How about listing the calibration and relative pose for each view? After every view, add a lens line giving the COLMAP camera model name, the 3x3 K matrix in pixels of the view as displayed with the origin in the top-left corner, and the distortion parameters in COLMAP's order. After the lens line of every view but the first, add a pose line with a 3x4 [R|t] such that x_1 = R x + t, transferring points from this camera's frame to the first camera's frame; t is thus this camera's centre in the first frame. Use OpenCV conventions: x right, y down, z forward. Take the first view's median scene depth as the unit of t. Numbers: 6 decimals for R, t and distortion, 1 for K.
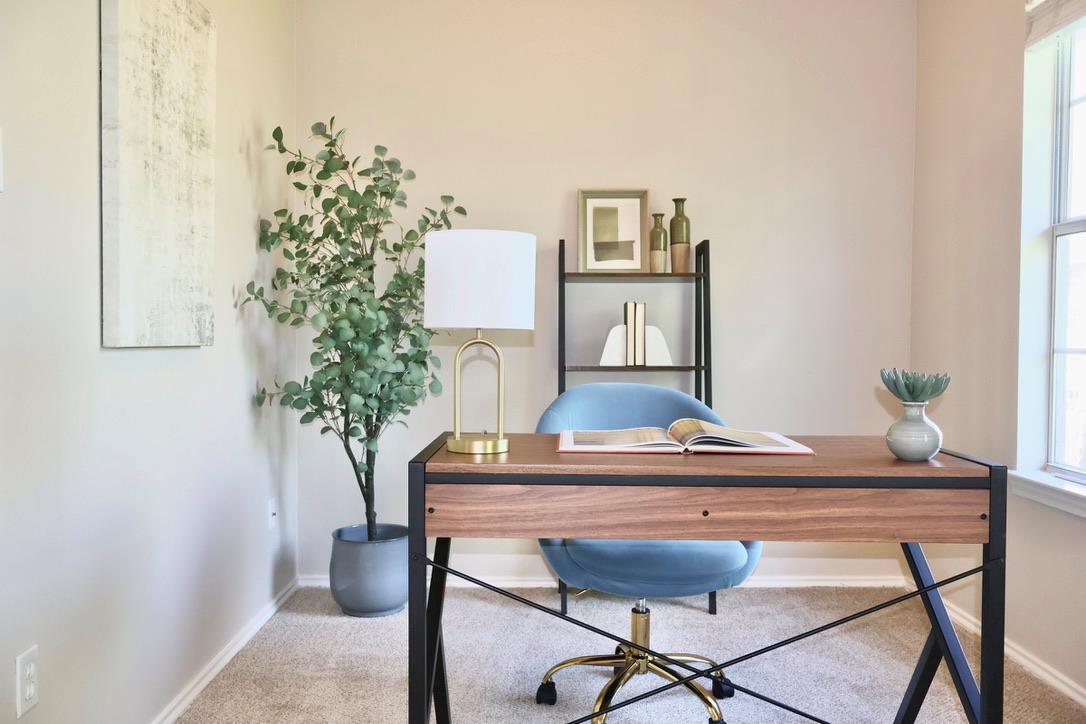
lens RADIAL K [[912.2, 0, 542.7], [0, 912.2, 357.0], [0, 0, 1]] dist [0.003065, -0.008375]
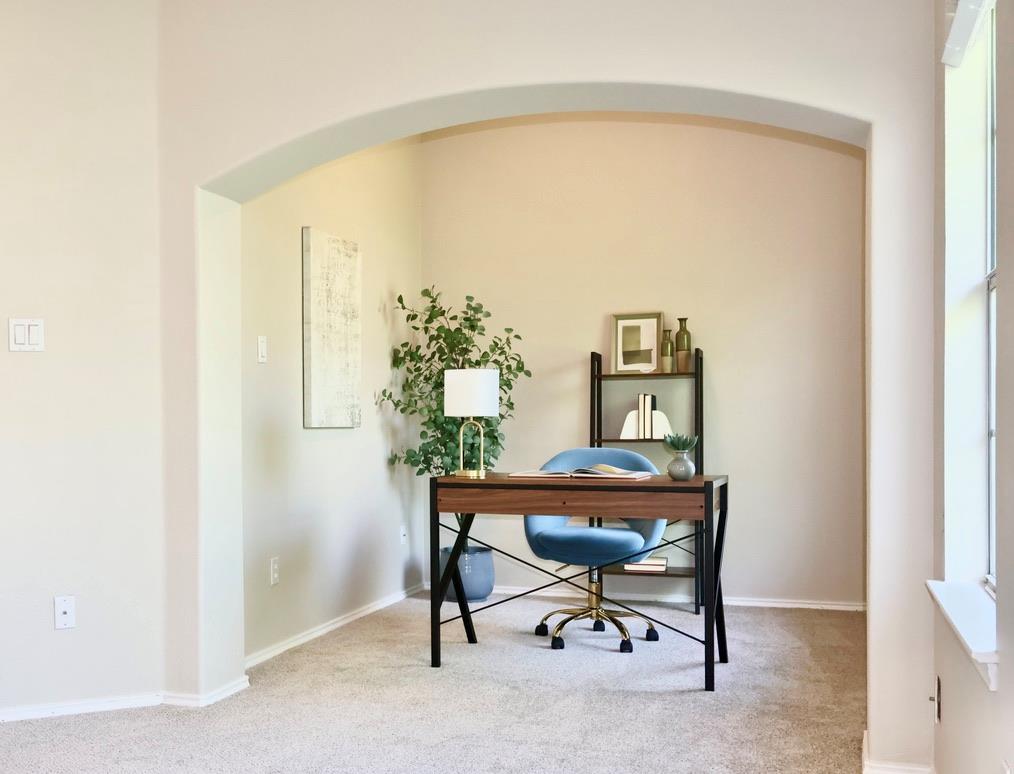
lens RADIAL K [[2424.6, 0, 507.0], [0, 2424.6, 388.2], [0, 0, 1]] dist [-0.093646, 0.000000]
pose [[0.930767, -0.018497, -0.365144, 1.440553], [0.004832, 0.999255, -0.038302, 0.083130], [0.365580, 0.033886, 0.930163, -2.909342]]
